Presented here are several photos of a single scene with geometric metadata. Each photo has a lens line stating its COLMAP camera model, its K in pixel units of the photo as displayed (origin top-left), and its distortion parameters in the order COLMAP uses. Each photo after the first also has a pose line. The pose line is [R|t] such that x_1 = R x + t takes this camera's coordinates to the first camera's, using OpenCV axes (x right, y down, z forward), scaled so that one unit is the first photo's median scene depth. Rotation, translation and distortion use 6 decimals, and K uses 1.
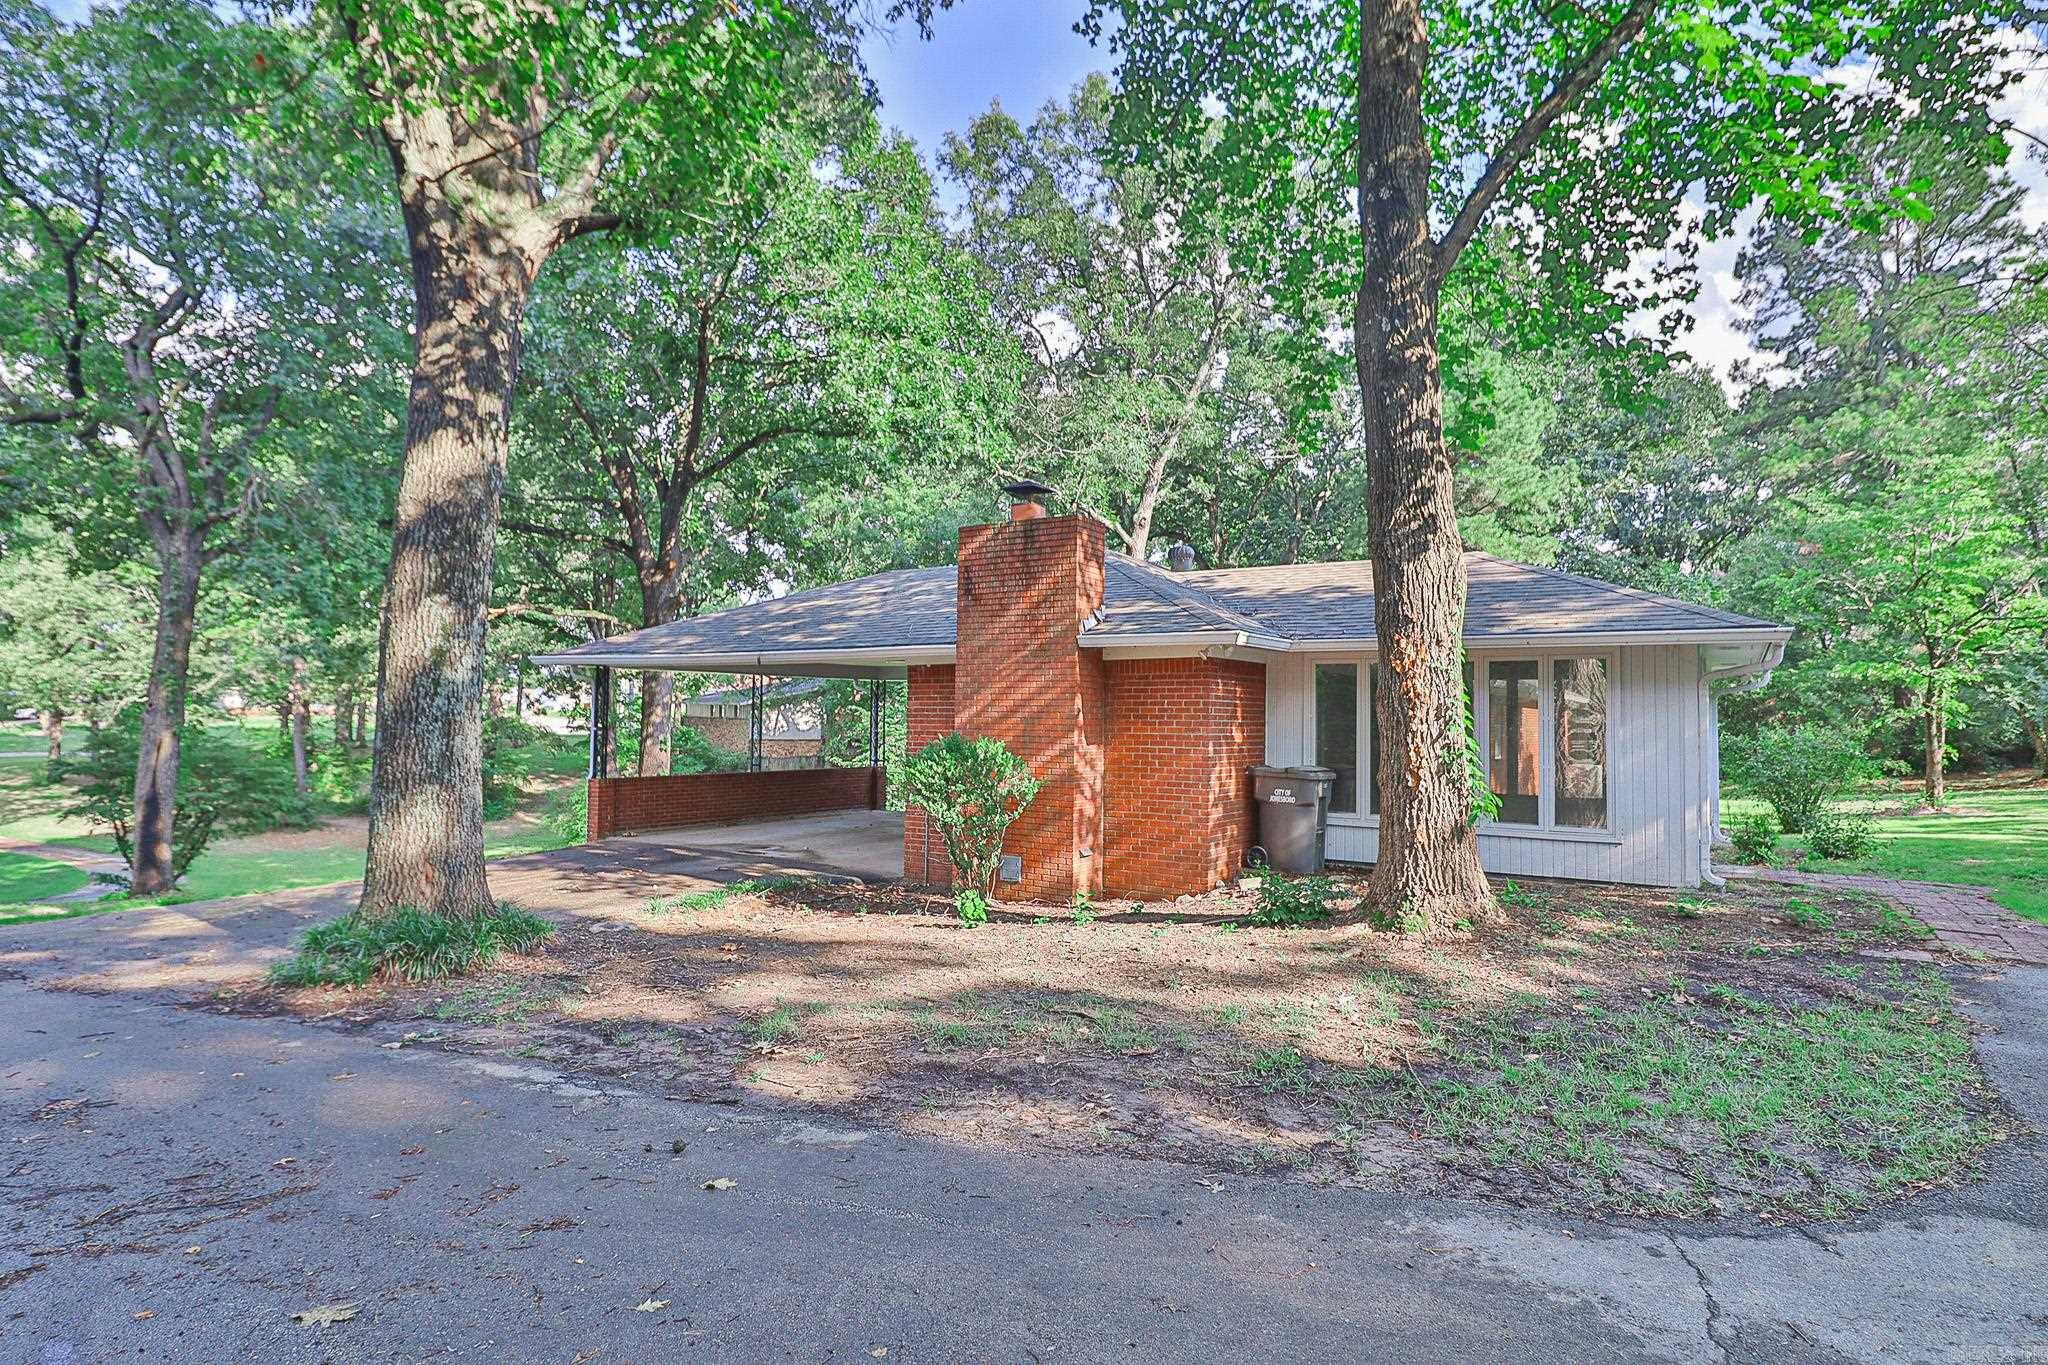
lens RADIAL K [[1035.7, 0, 1030.6], [0, 1035.7, 730.9], [0, 0, 1]] dist [0.001726, -0.008398]
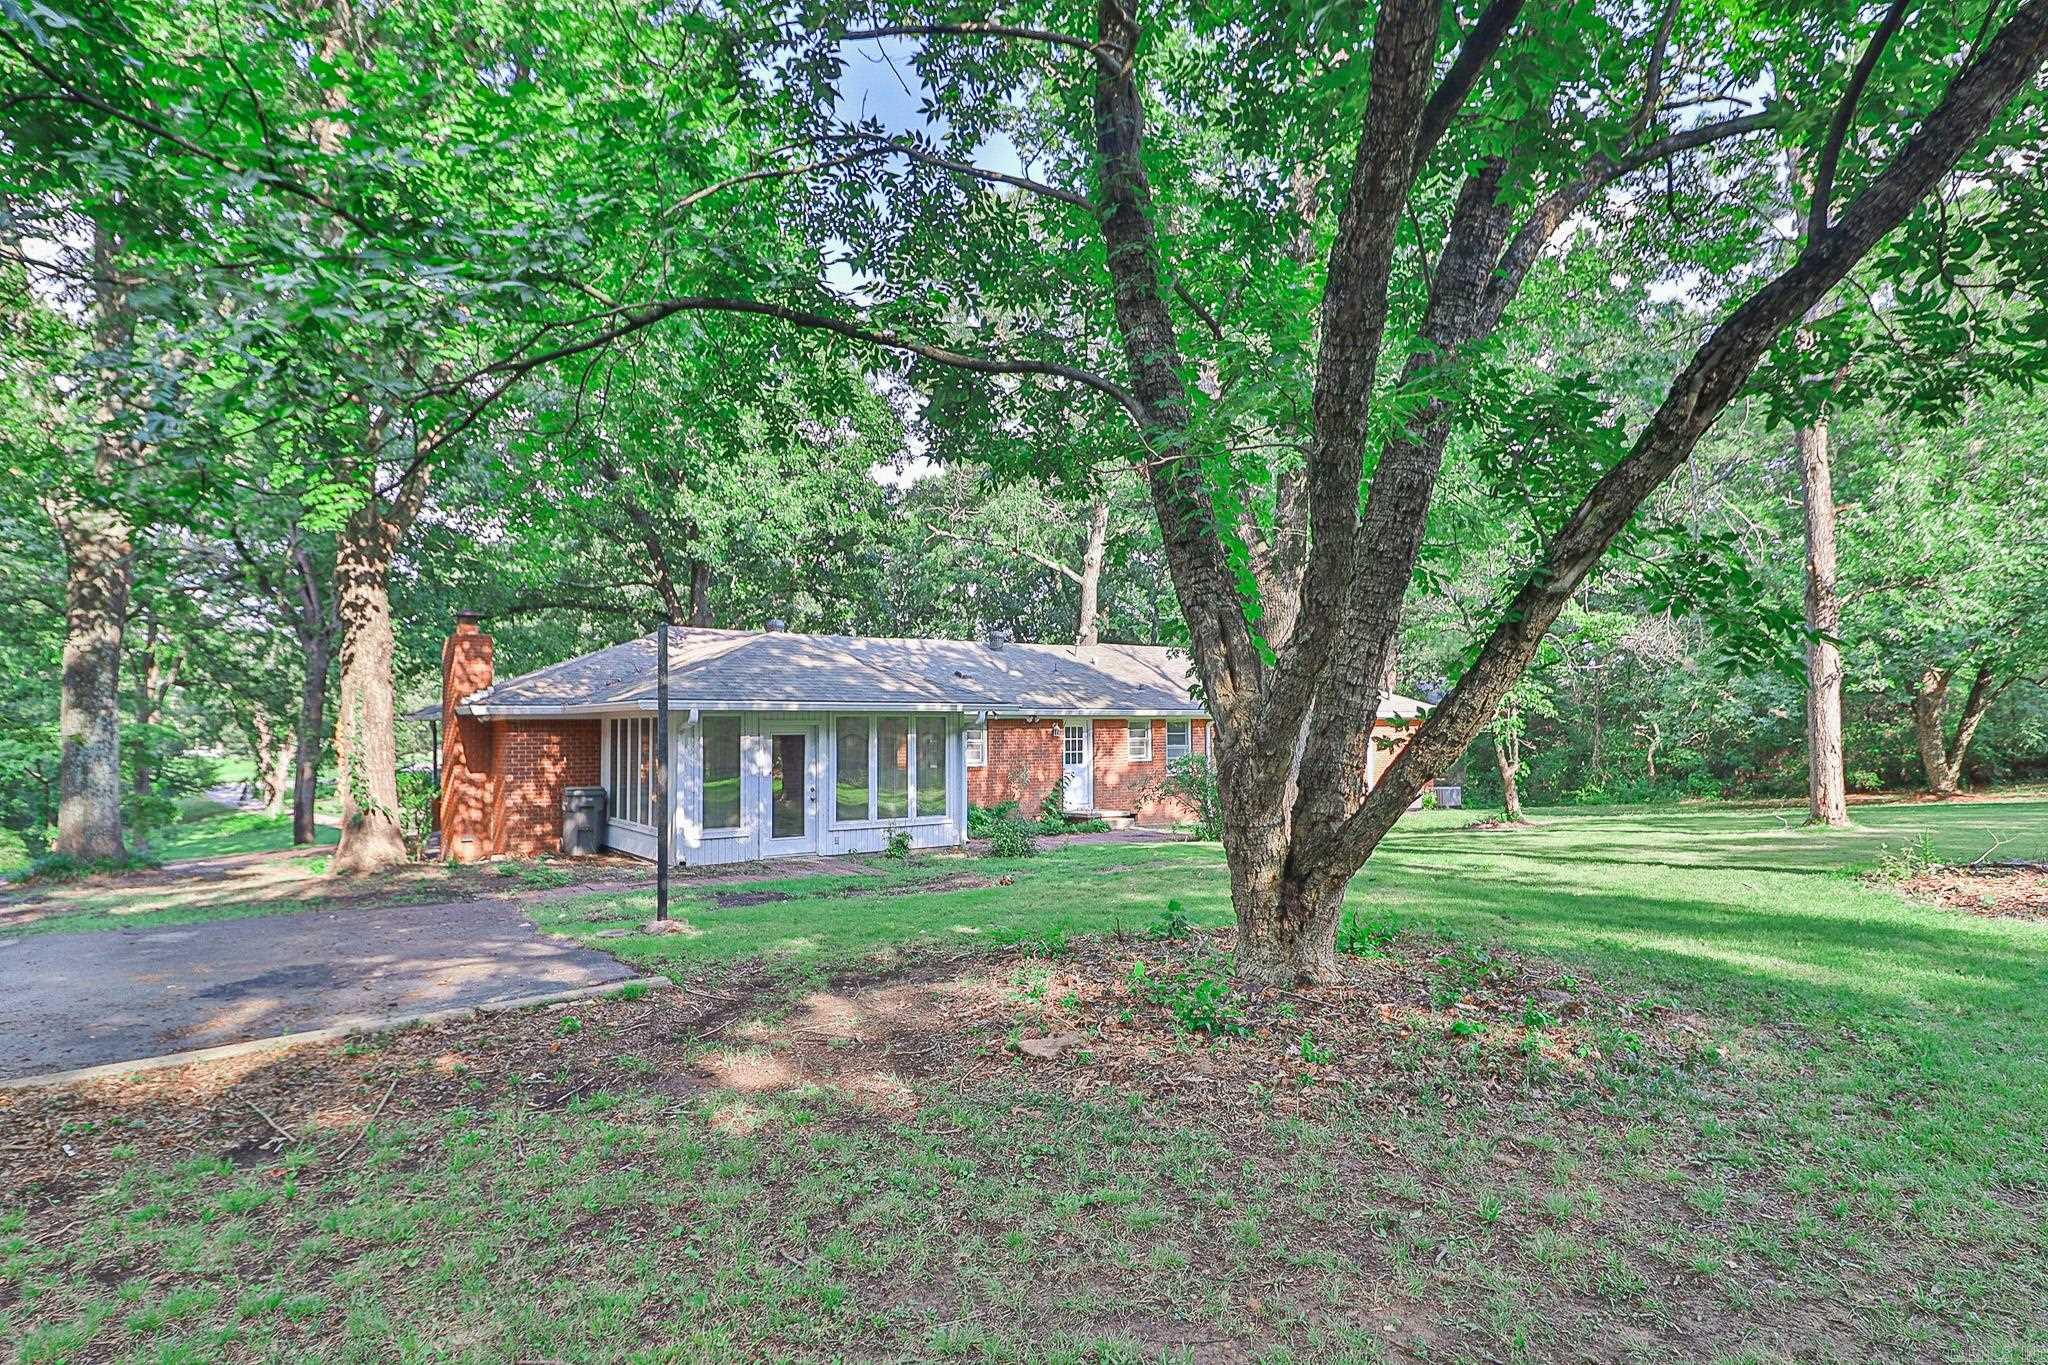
lens RADIAL K [[1016.6, 0, 1019.6], [0, 1016.6, 740.6], [0, 0, 1]] dist [-0.000493, 0.000162]
pose [[0.932351, -0.017398, -0.361136, 0.578345], [0.016711, 0.999848, -0.005025, -0.006933], [0.361169, -0.001350, 0.932500, -0.069005]]
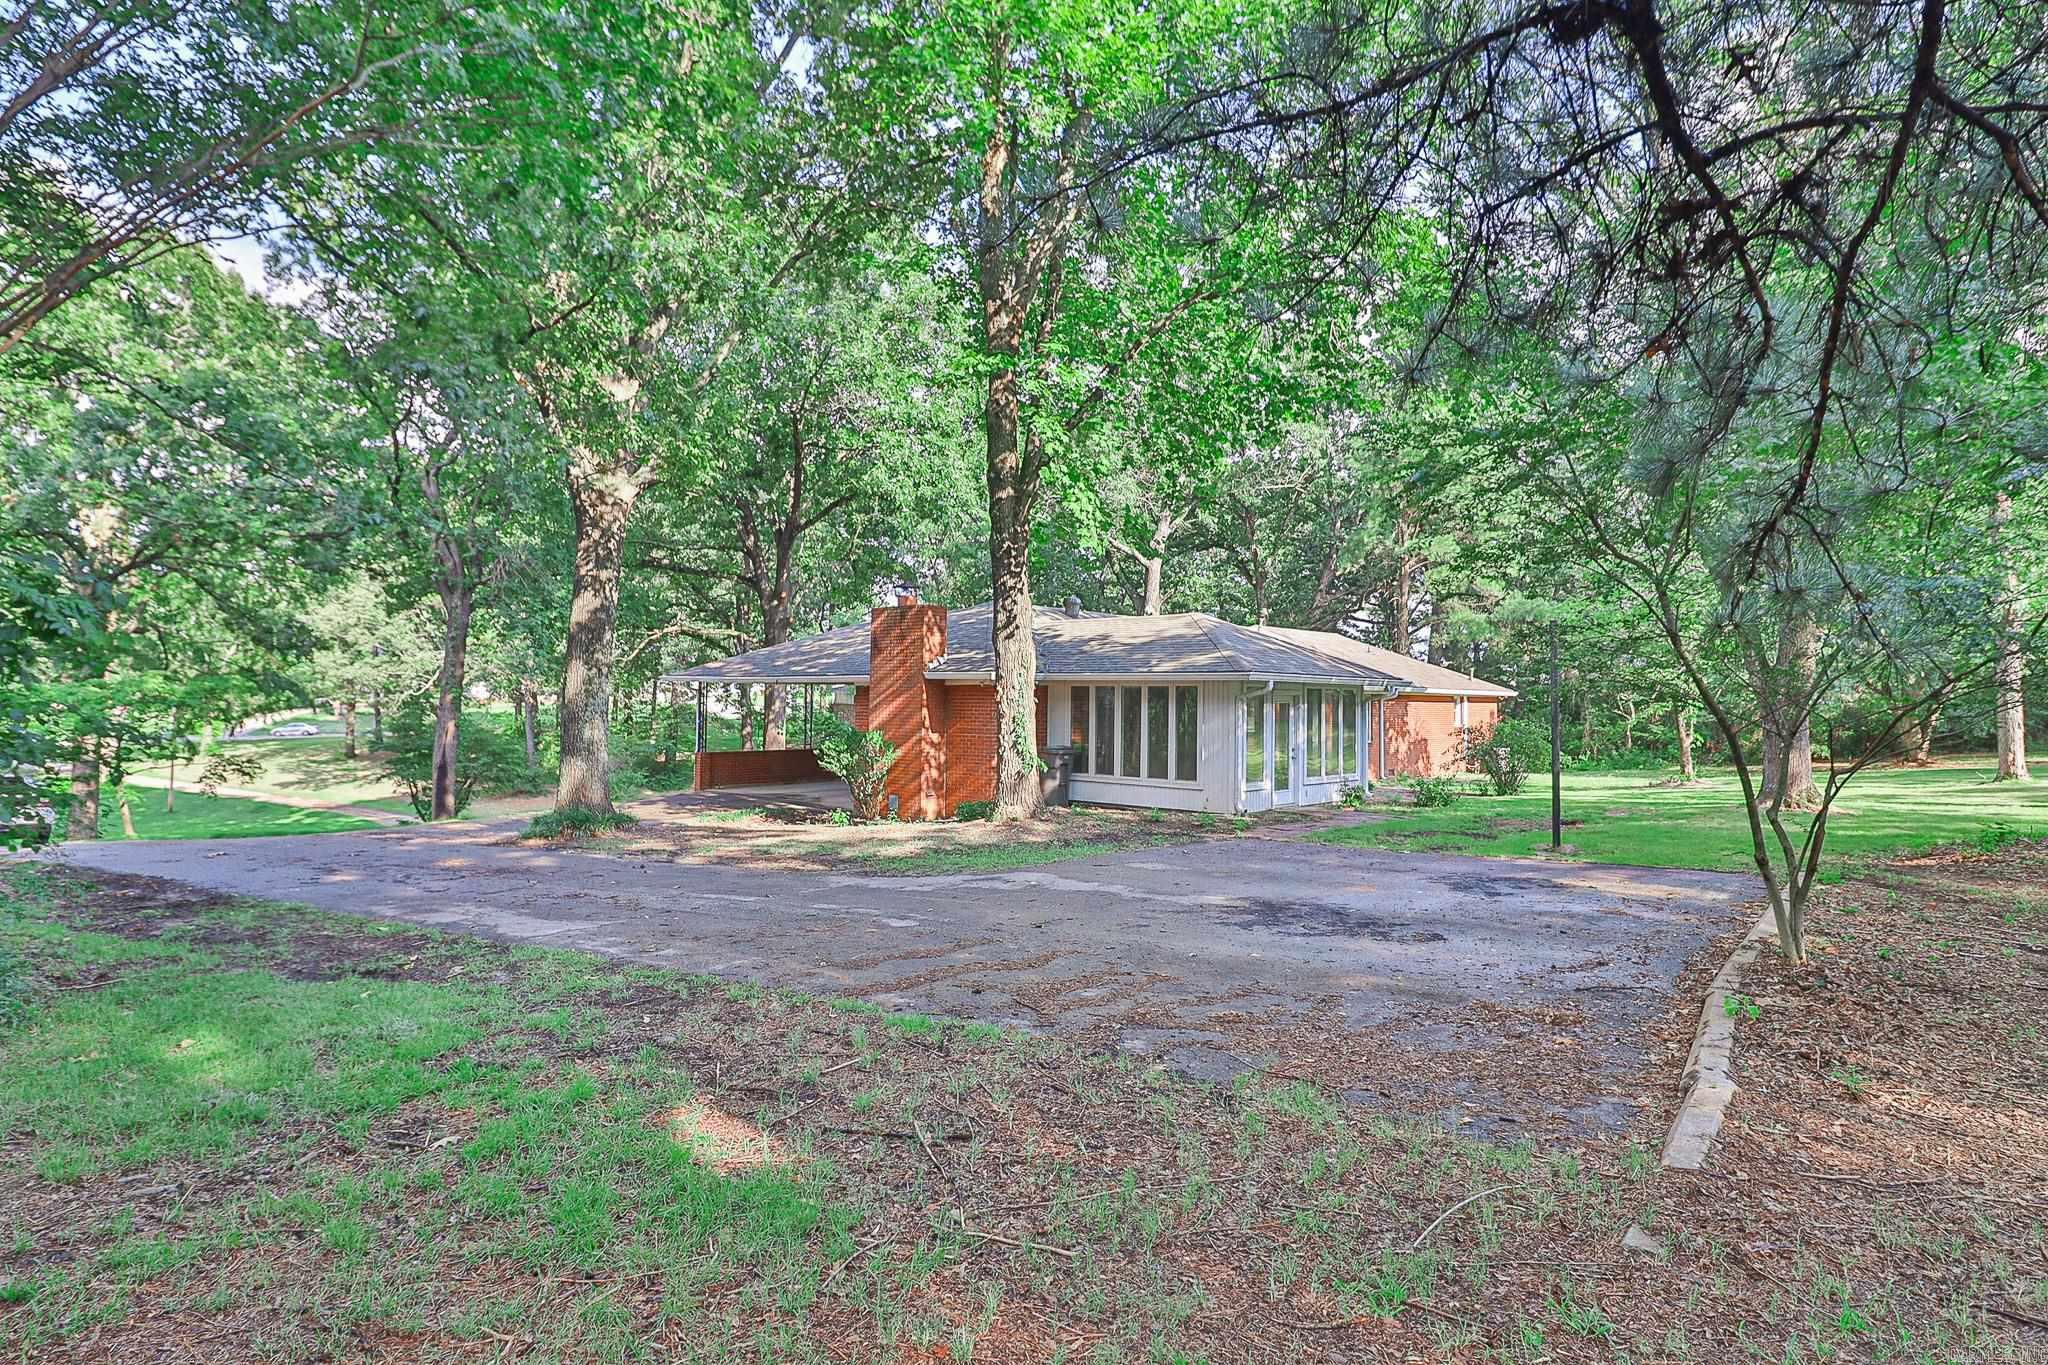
lens RADIAL K [[1016.6, 0, 1019.6], [0, 1016.6, 740.6], [0, 0, 1]] dist [-0.000493, 0.000162]
pose [[0.986132, 0.003462, -0.165925, 0.198039], [0.000868, 0.999661, 0.026021, -0.008167], [0.165959, -0.025804, 0.985795, -0.278497]]
